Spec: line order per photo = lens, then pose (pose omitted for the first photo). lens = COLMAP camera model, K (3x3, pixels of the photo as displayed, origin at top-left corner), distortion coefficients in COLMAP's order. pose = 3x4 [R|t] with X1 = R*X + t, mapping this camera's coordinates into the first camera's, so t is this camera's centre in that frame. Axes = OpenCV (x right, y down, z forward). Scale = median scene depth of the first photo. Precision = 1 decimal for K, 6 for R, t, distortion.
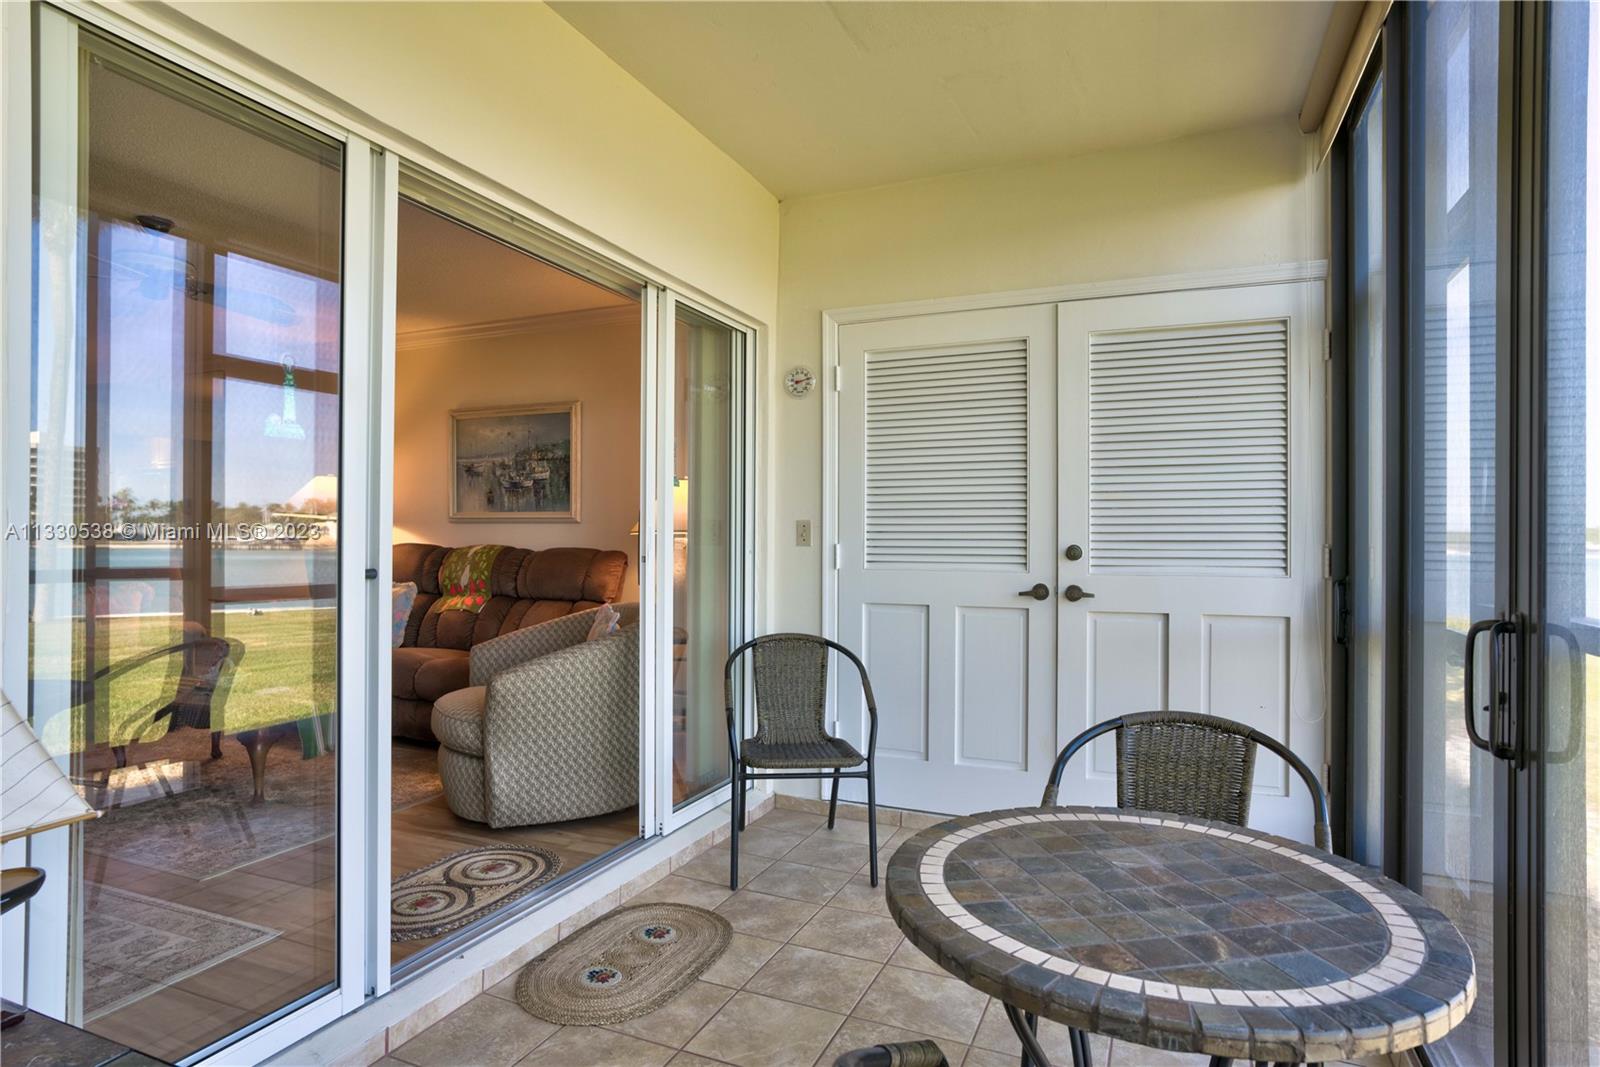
lens RADIAL K [[892.4, 0, 800.0], [0, 892.4, 533.5], [0, 0, 1]] dist [-0.028941, 0.000886]
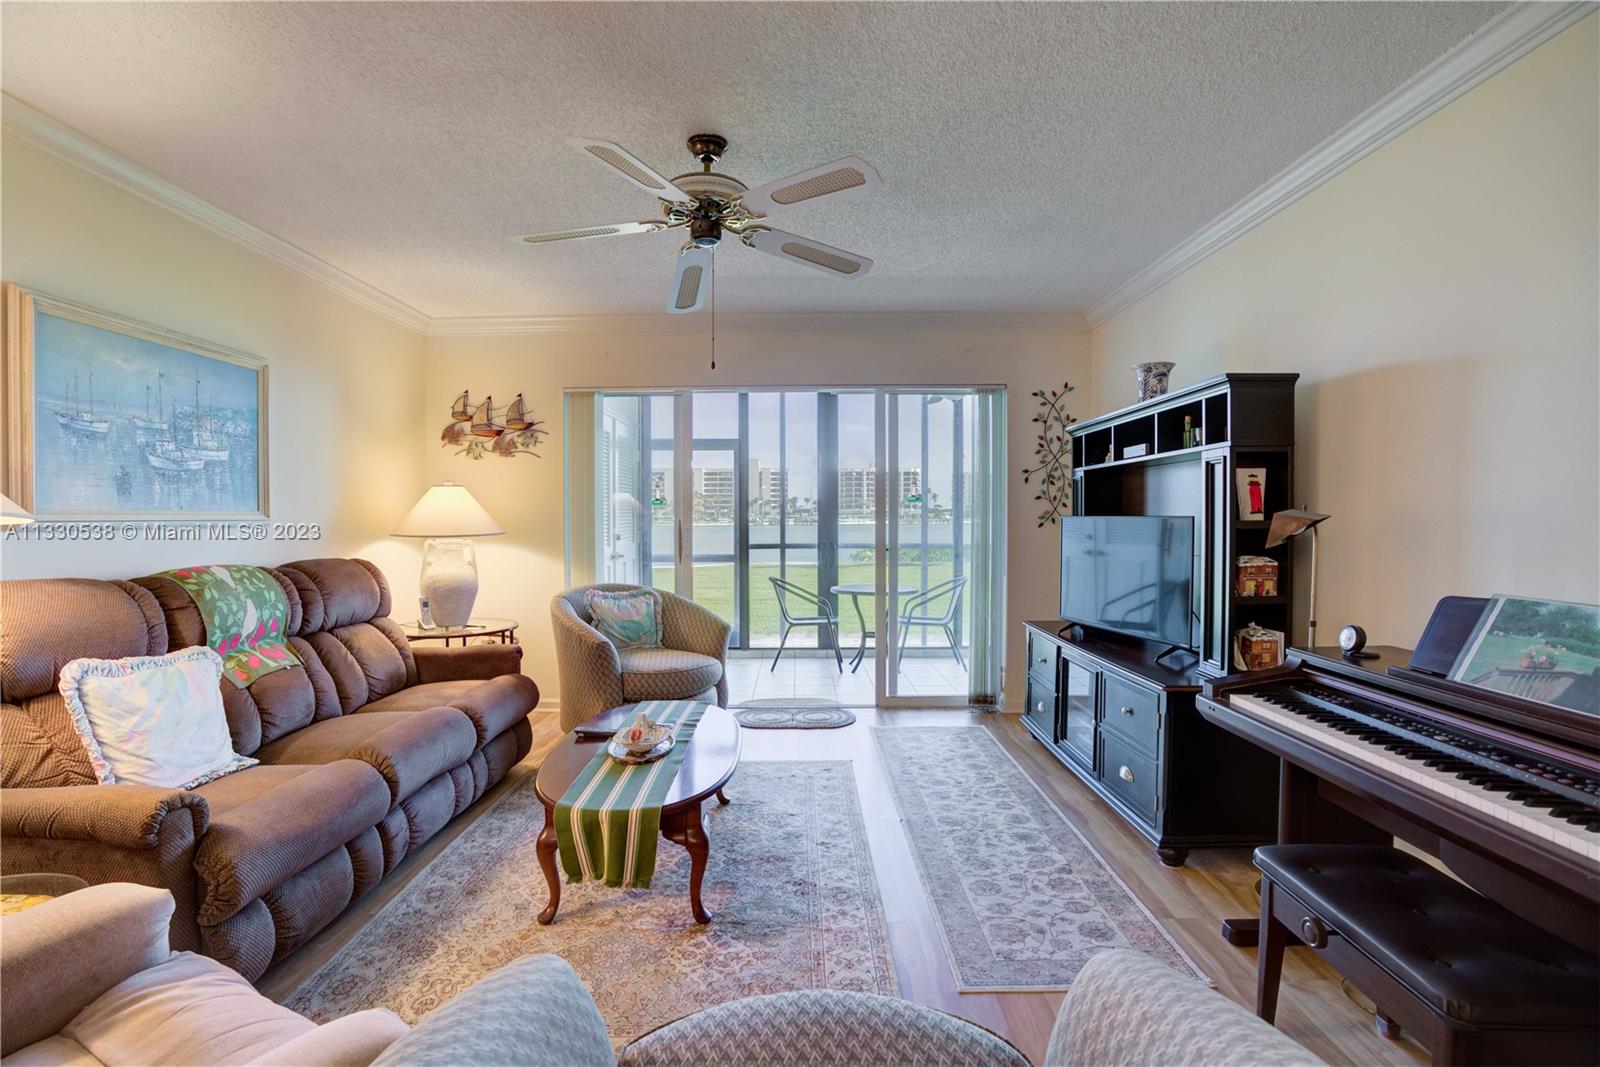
lens RADIAL K [[720.6, 0, 805.4], [0, 720.6, 538.3], [0, 0, 1]] dist [-0.081876, 0.027980]
pose [[-0.404774, -0.030672, 0.913902, -0.959883], [-0.004173, 0.999489, 0.031697, -0.023139], [-0.914407, 0.009017, -0.404696, 0.842211]]
